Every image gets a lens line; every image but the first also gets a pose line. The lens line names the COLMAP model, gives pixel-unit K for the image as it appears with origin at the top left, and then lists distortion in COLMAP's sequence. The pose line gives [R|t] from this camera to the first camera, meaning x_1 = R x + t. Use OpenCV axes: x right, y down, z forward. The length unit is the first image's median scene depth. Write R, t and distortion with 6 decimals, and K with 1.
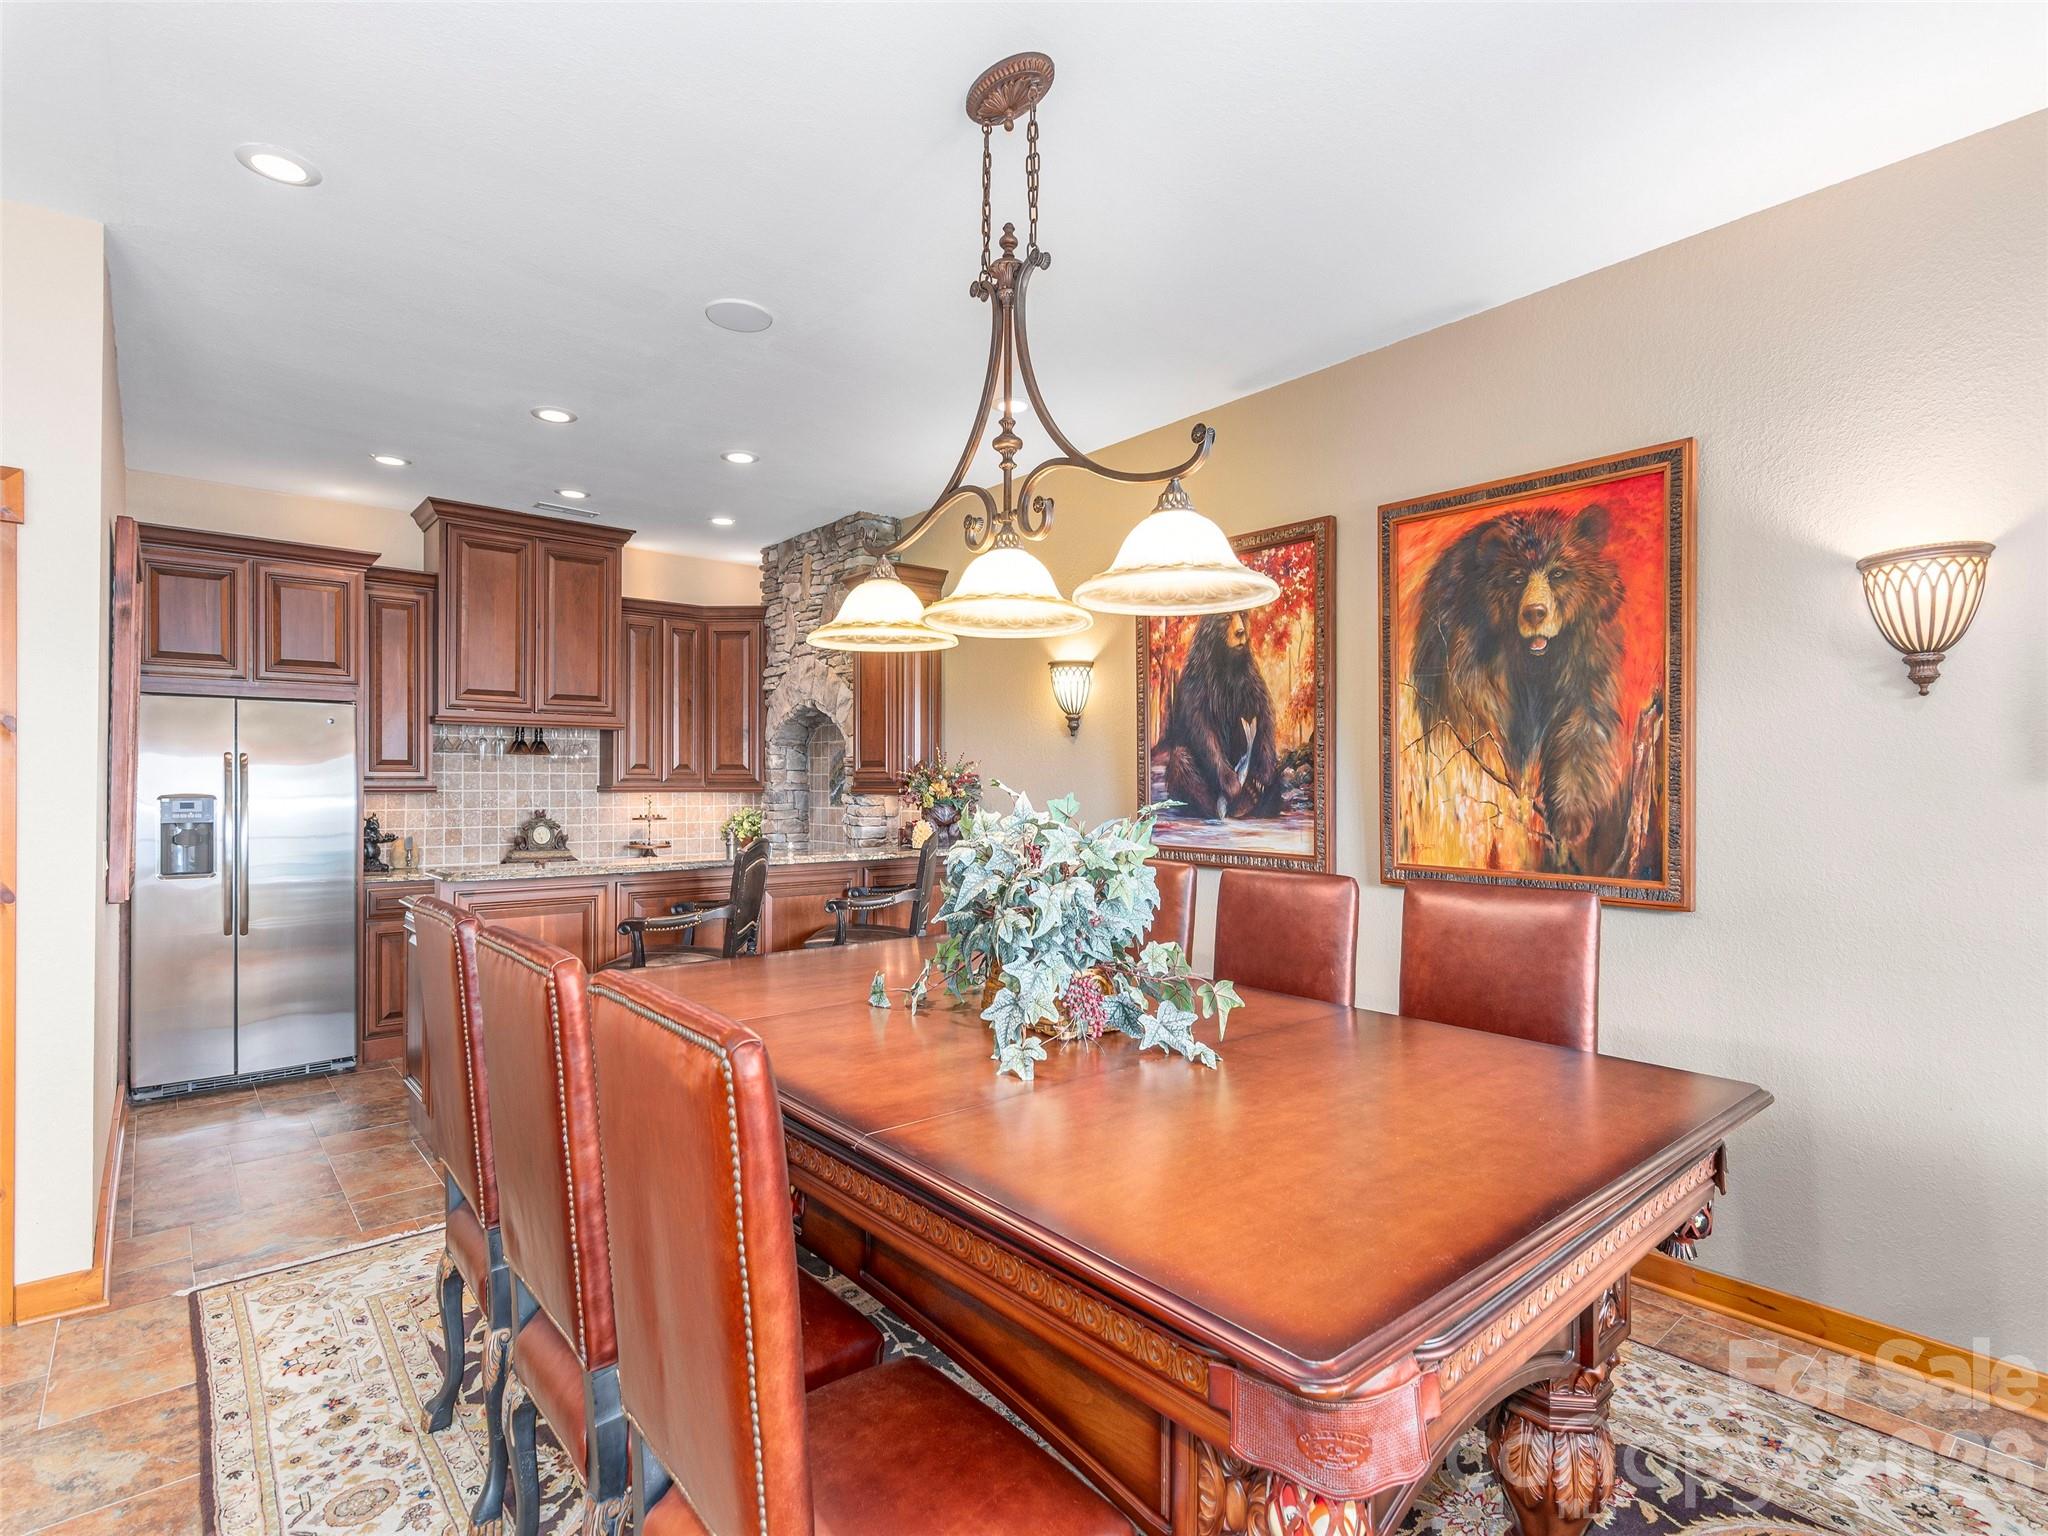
lens RADIAL K [[1017.2, 0, 1020.7], [0, 1017.2, 789.2], [0, 0, 1]] dist [0.000022, -0.001934]
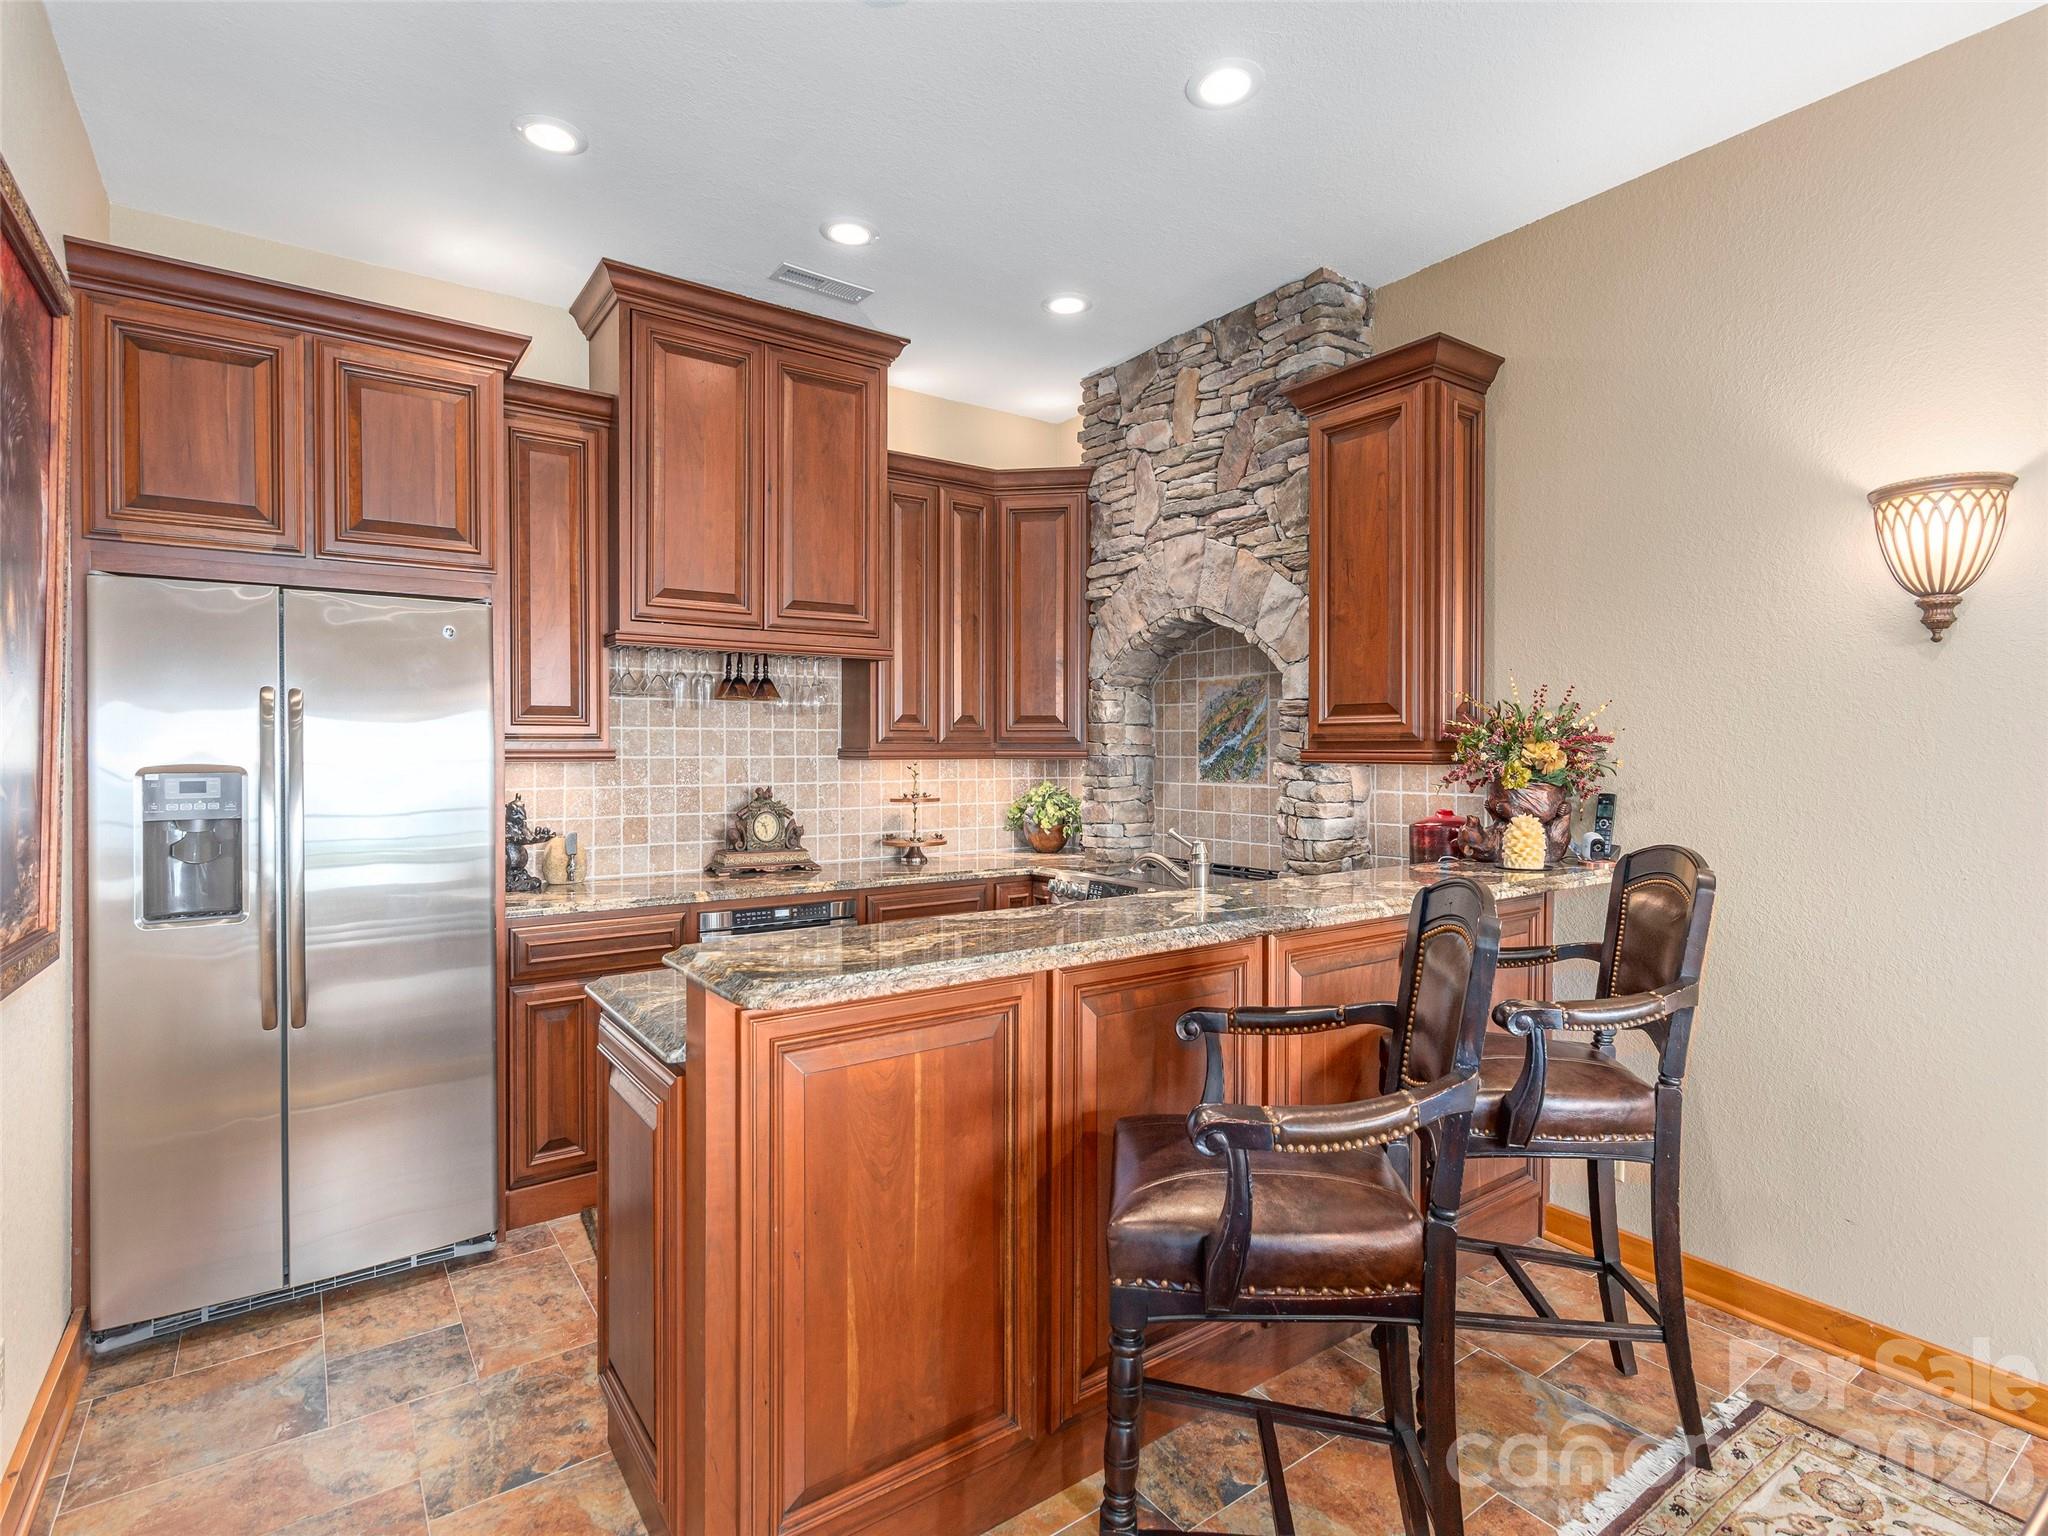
lens RADIAL K [[1017.2, 0, 1014.3], [0, 1017.2, 764.4], [0, 0, 1]] dist [0.000022, -0.001934]
pose [[0.995613, -0.000072, -0.093568, -0.294399], [0.001180, 0.999930, 0.011795, -0.001286], [0.093561, -0.011854, 0.995543, 0.438332]]
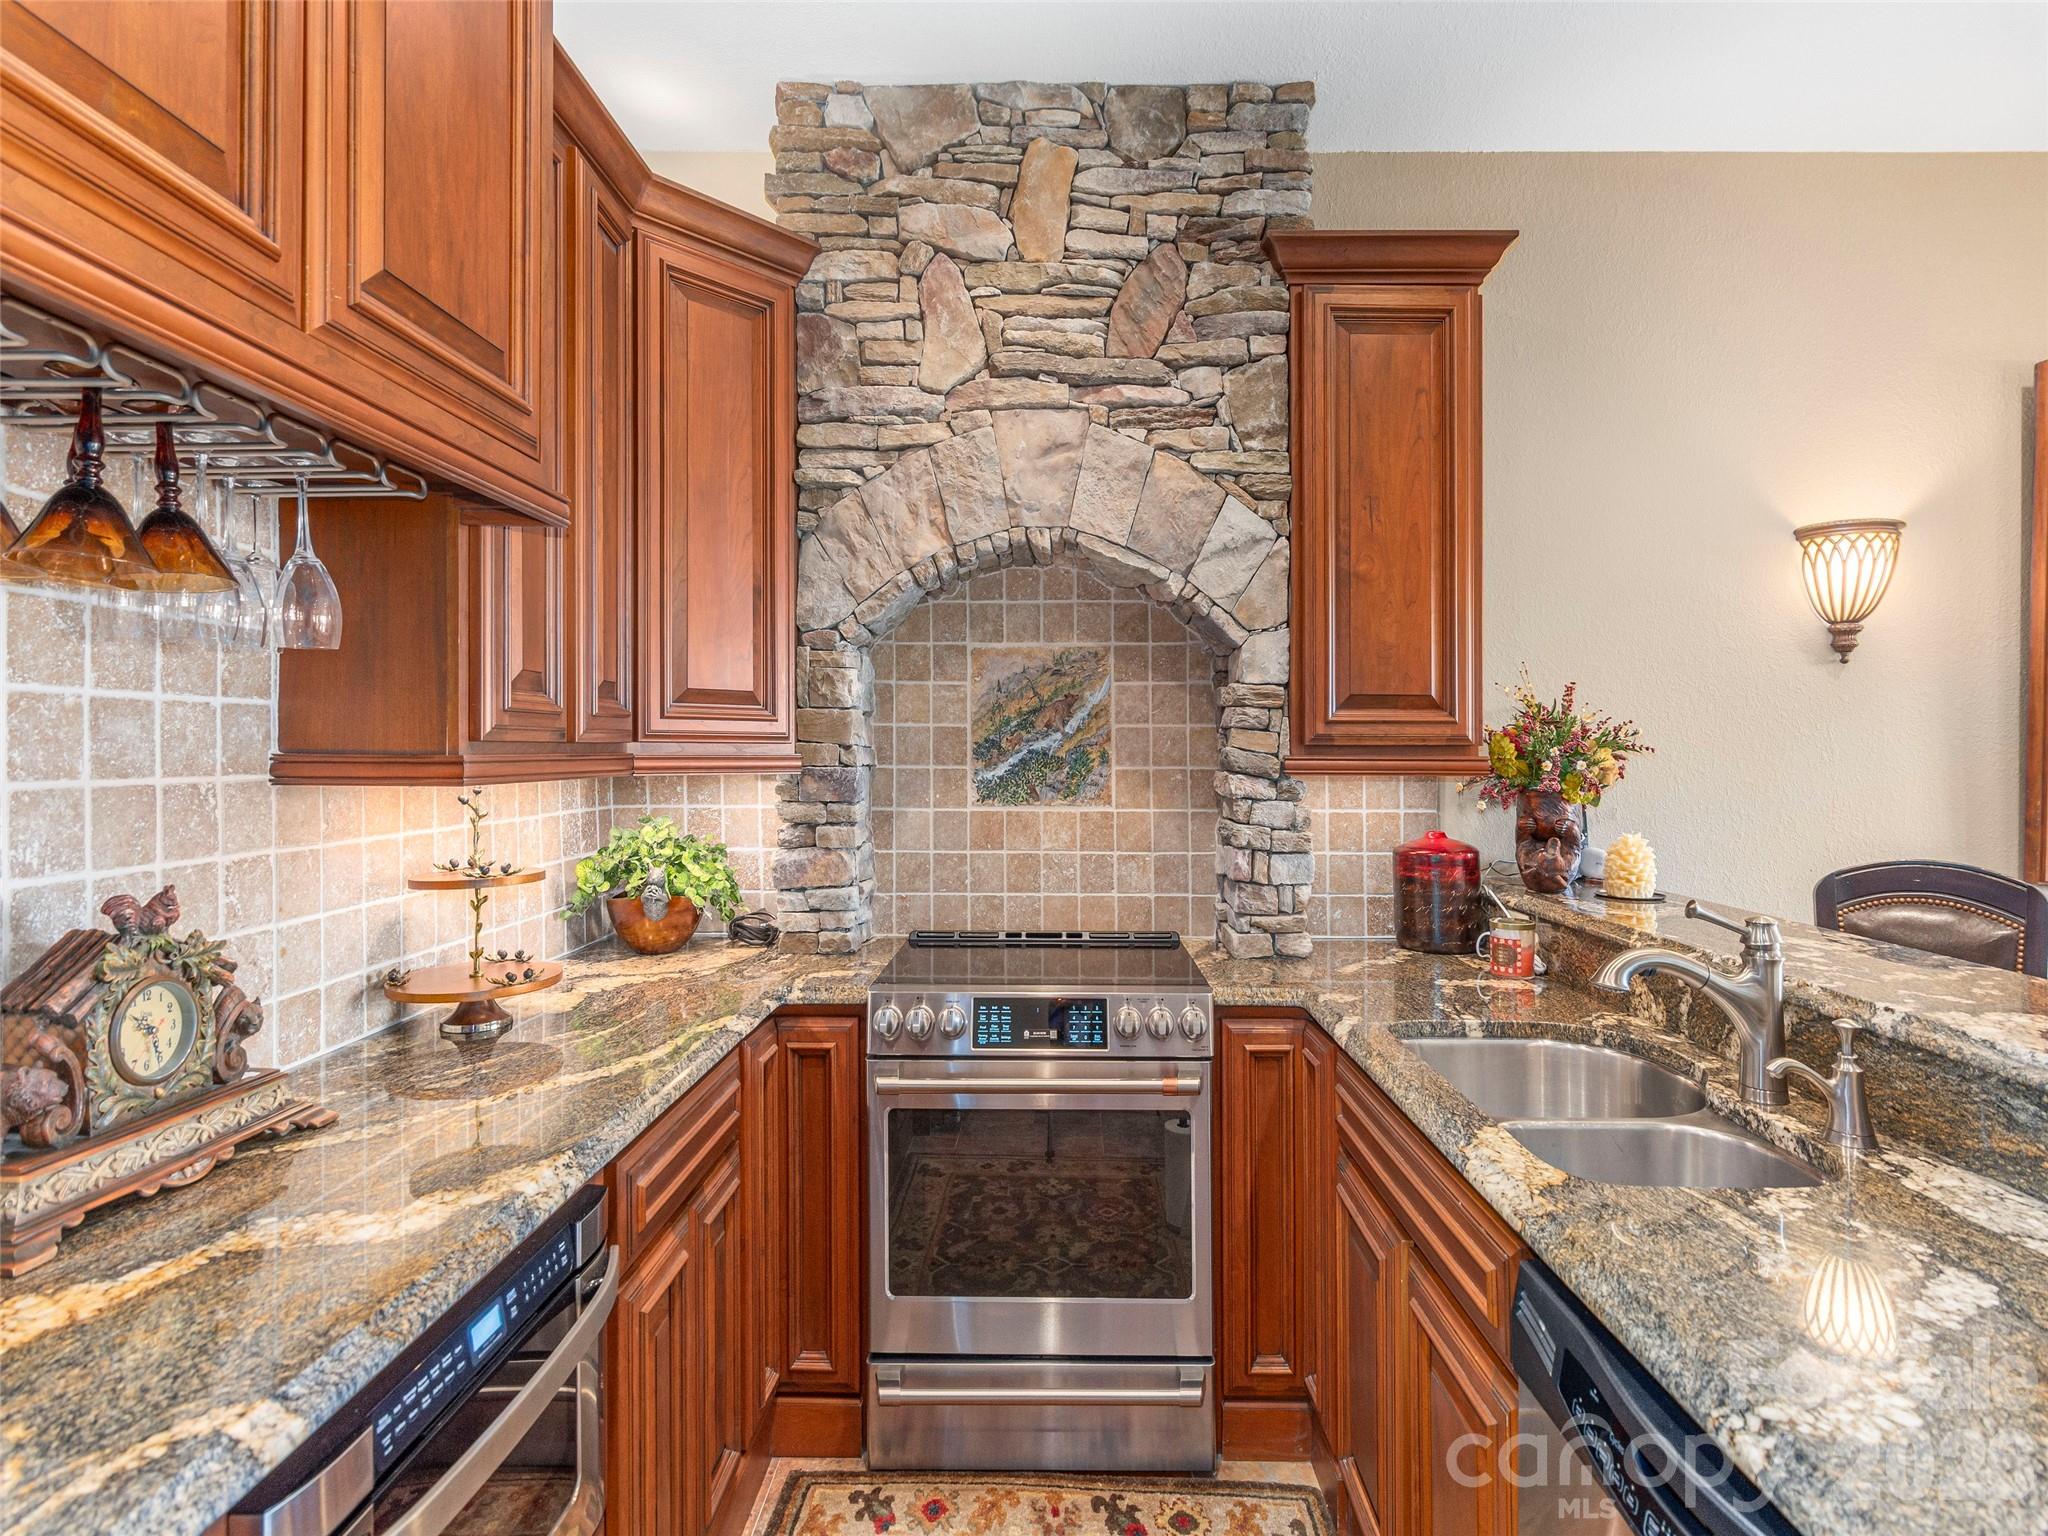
lens RADIAL K [[1017.2, 0, 1029.7], [0, 1017.2, 756.5], [0, 0, 1]] dist [0.000022, -0.001934]
pose [[0.653944, -0.005483, 0.756523, -0.577654], [0.000717, 0.999978, 0.006628, -0.005707], [-0.756542, -0.003792, 0.653934, 0.871257]]
